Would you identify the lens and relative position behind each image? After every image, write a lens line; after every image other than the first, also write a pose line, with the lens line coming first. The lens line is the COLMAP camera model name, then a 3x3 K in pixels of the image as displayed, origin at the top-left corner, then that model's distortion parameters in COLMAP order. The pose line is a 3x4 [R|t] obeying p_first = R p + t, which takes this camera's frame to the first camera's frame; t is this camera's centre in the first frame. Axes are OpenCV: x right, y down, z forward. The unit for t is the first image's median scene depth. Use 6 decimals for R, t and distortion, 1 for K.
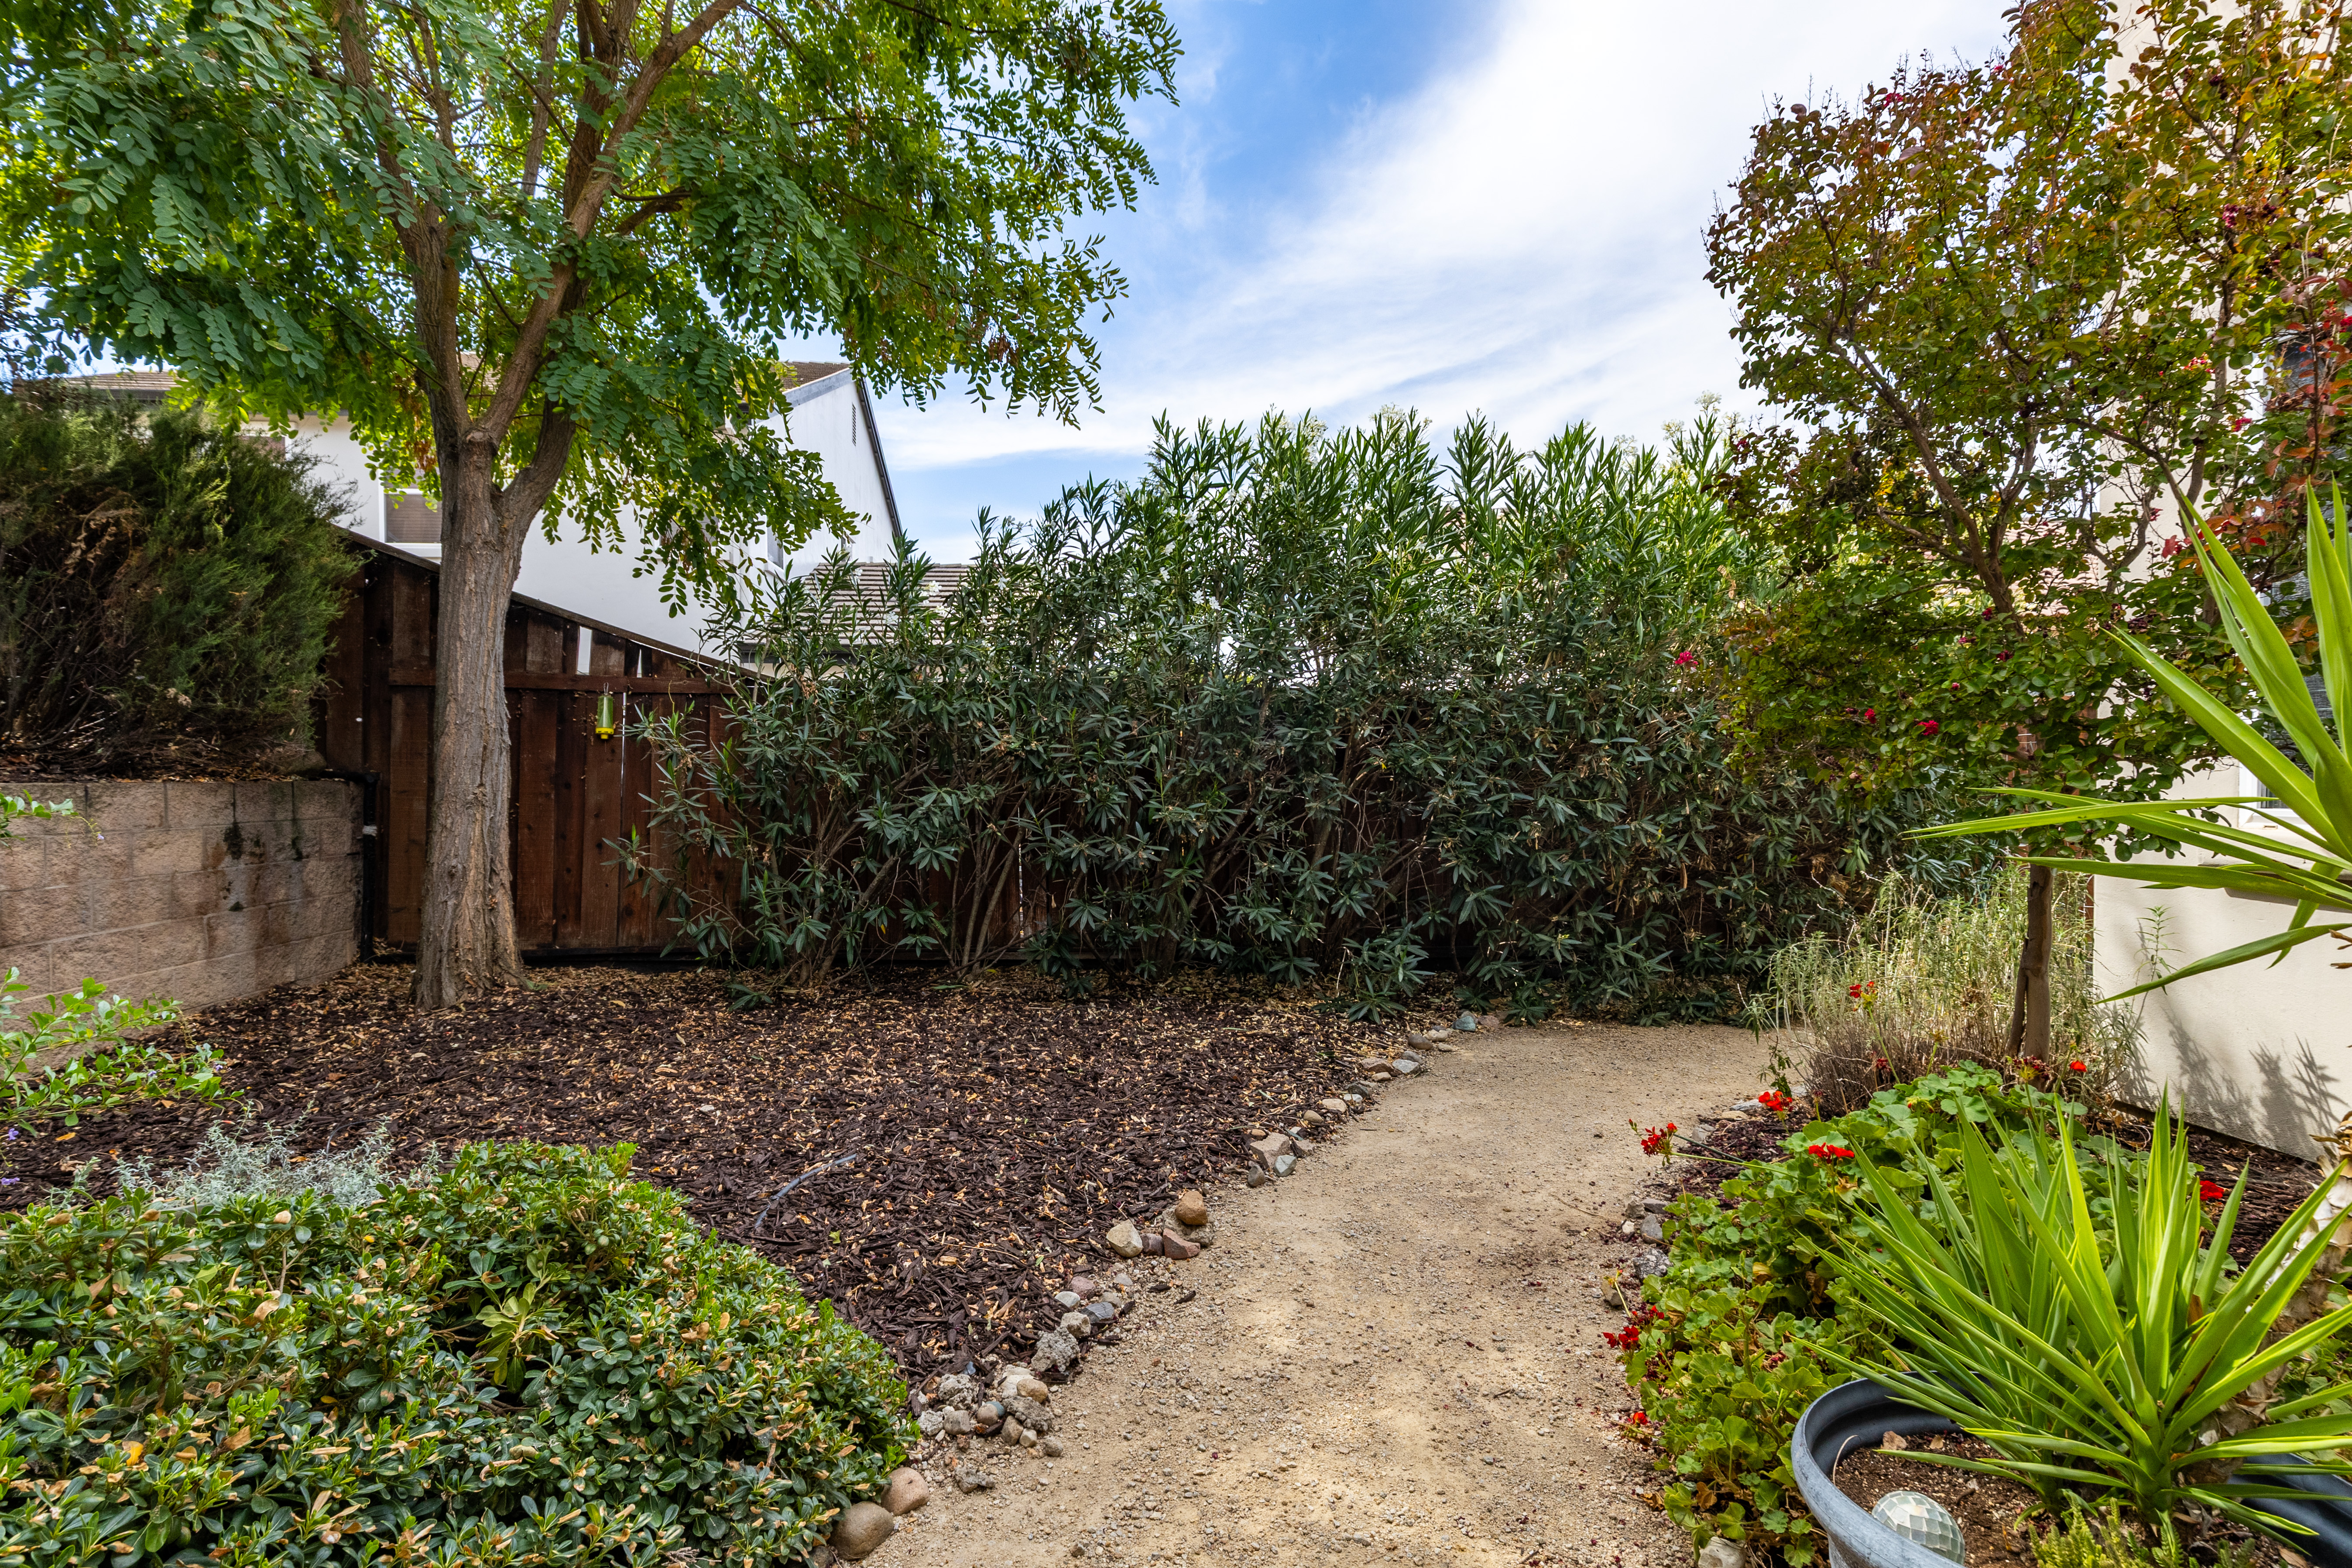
lens RADIAL K [[1086.2, 0, 1185.6], [0, 1086.2, 778.8], [0, 0, 1]] dist [-0.000920, -0.000150]
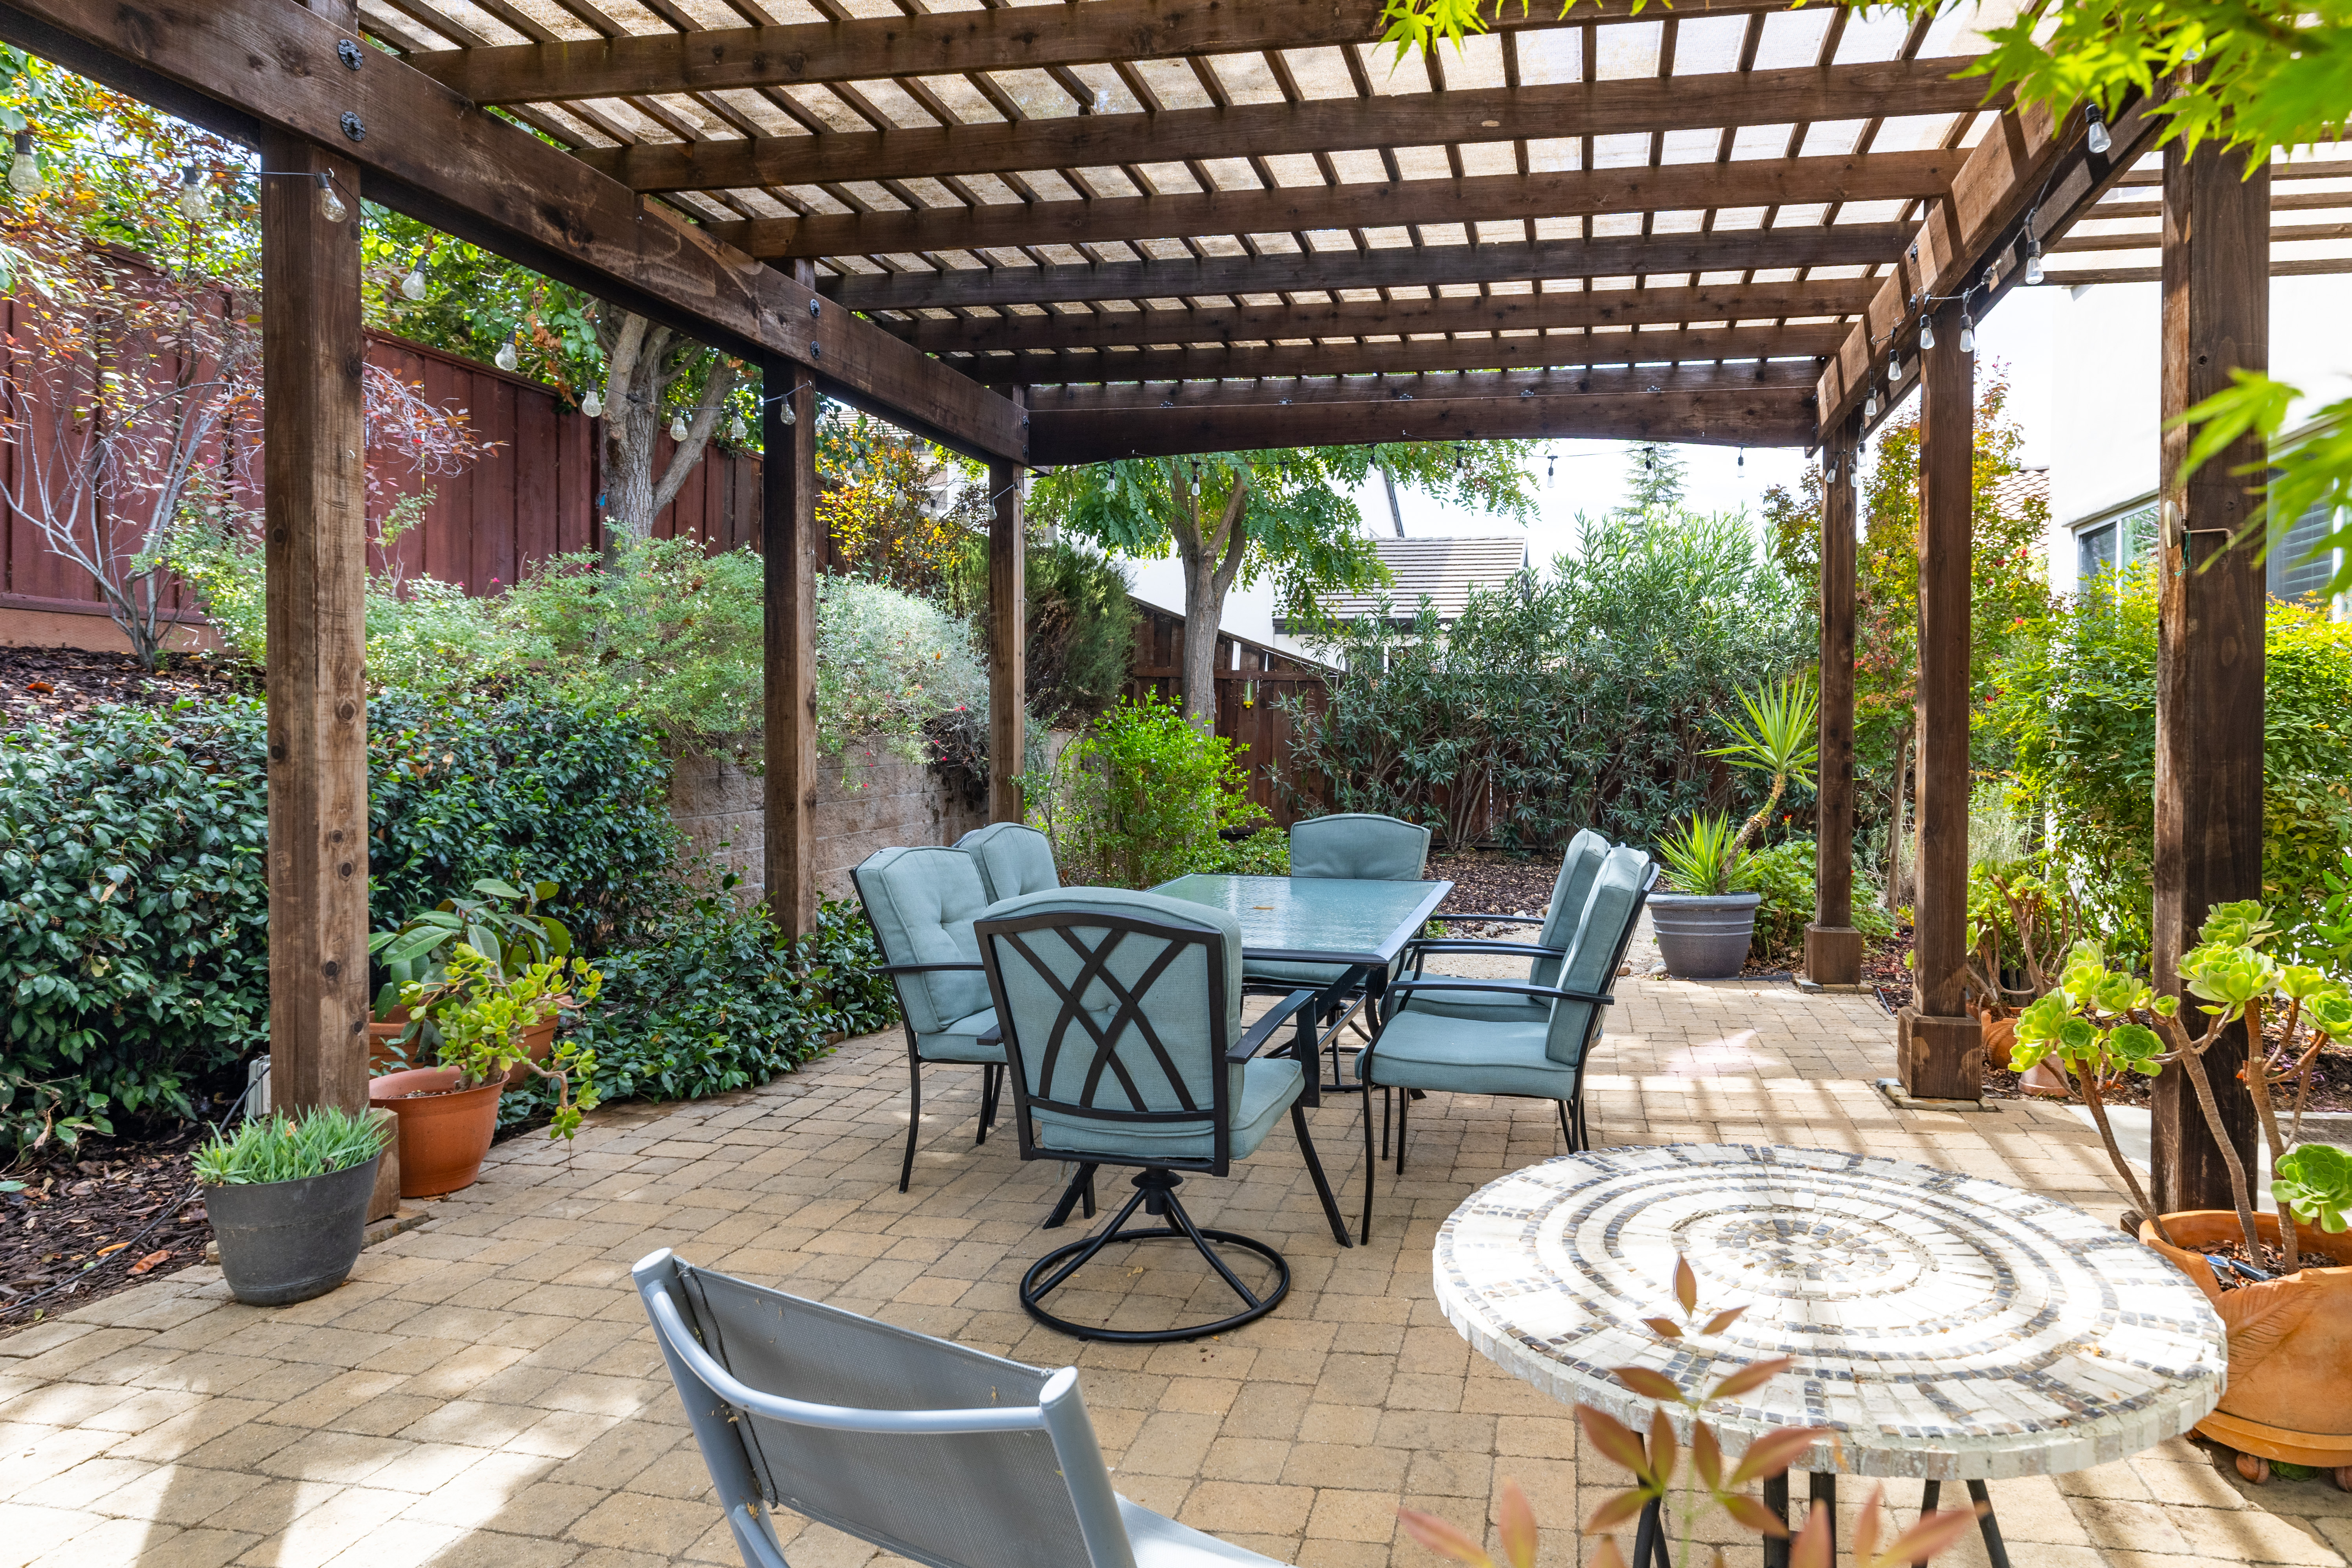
lens RADIAL K [[2152.2, 0, 1177.3], [0, 2152.2, 776.5], [0, 0, 1]] dist [-0.004608, 0.000023]
pose [[0.947431, 0.017183, -0.319497, 0.481527], [-0.008527, 0.999558, 0.028473, -0.026873], [0.319845, -0.024252, 0.947159, -2.450076]]
